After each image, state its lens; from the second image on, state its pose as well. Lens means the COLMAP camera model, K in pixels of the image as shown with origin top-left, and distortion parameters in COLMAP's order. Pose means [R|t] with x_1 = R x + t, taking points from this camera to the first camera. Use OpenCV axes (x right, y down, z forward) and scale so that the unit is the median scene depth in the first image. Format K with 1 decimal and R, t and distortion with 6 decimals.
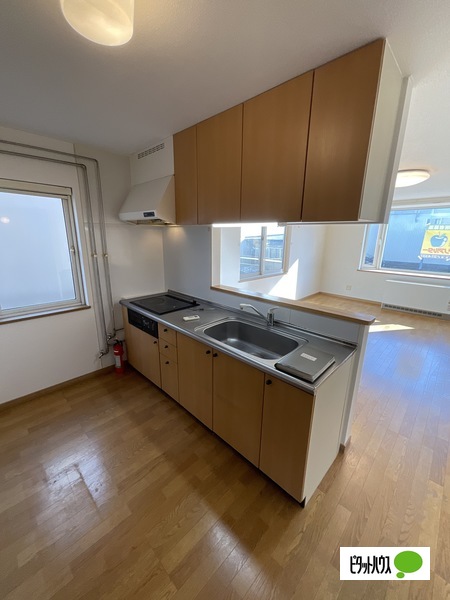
lens RADIAL K [[241.4, 0, 225.0], [0, 241.4, 300.0], [0, 0, 1]] dist [0.001955, 0.000057]
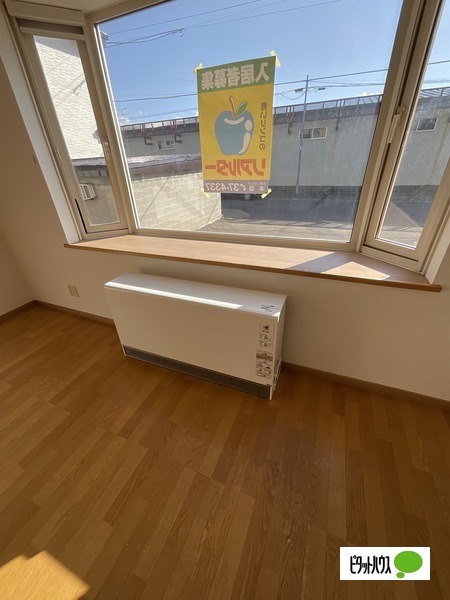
lens RADIAL K [[241.4, 0, 225.0], [0, 241.4, 300.0], [0, 0, 1]] dist [0.001955, 0.000057]
pose [[0.927657, -0.224854, 0.298151, 0.725615], [0.142552, 0.951163, 0.273801, -0.125642], [-0.345155, -0.211492, 0.914406, 0.668259]]
